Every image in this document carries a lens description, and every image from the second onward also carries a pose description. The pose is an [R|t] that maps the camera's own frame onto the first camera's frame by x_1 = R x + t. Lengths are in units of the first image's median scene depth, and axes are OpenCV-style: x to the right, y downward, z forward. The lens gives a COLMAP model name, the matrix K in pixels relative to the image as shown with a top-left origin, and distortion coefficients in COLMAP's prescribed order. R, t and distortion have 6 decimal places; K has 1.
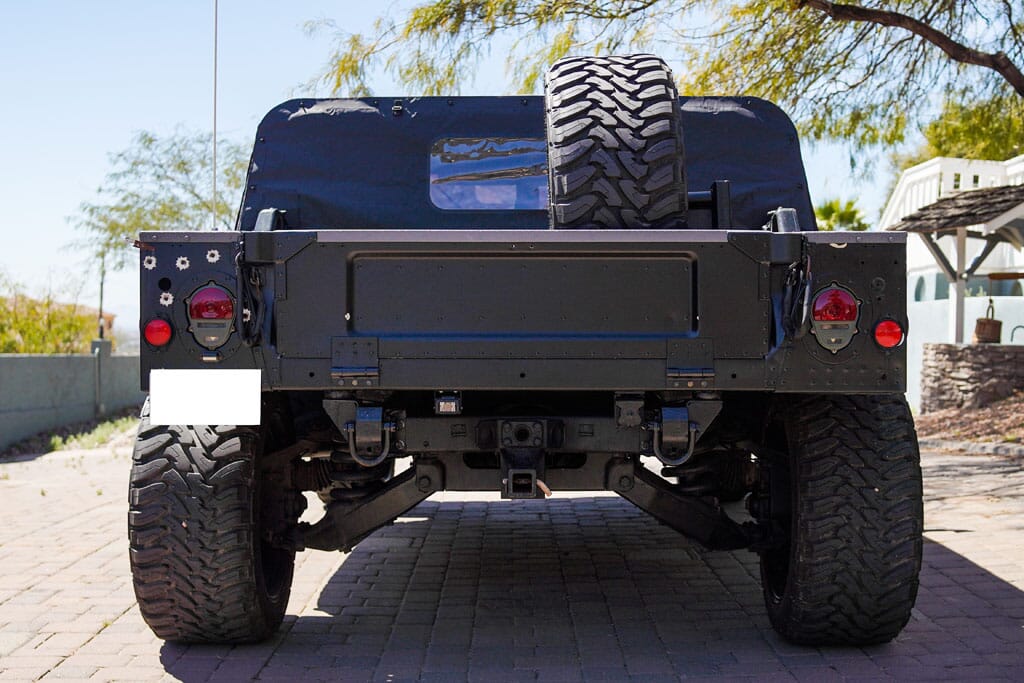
lens RADIAL K [[1264.3, 0, 512.0], [0, 1264.3, 341.5], [0, 0, 1]] dist [-0.084156, -0.027163]
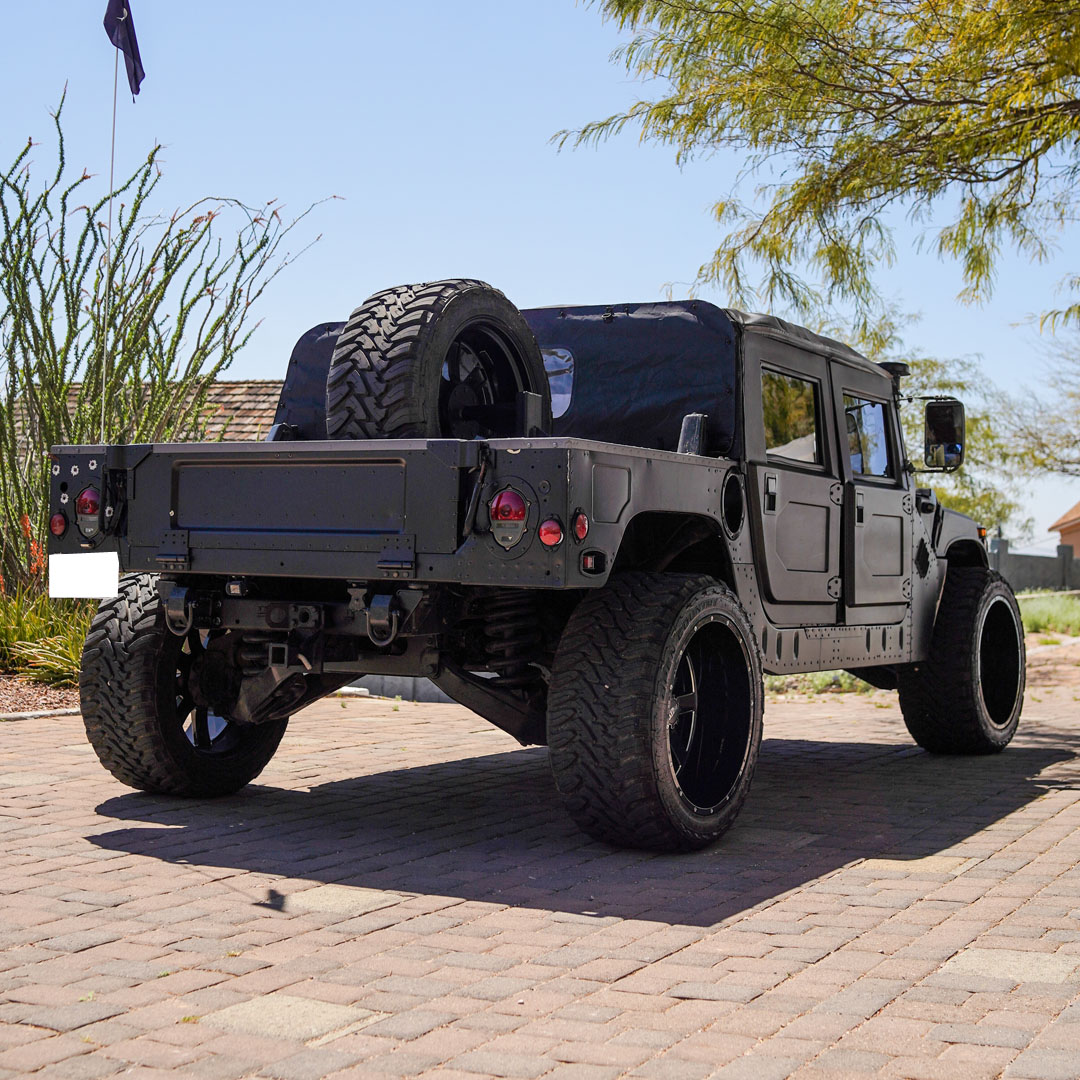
lens RADIAL K [[1686.4, 0, 540.0], [0, 1686.4, 540.0], [0, 0, 1]] dist [-0.123216, 0.028392]
pose [[0.885767, 0.016244, -0.463846, 0.940555], [-0.029990, 0.999302, -0.022274, 0.031708], [0.463160, 0.033641, 0.885636, -0.279341]]
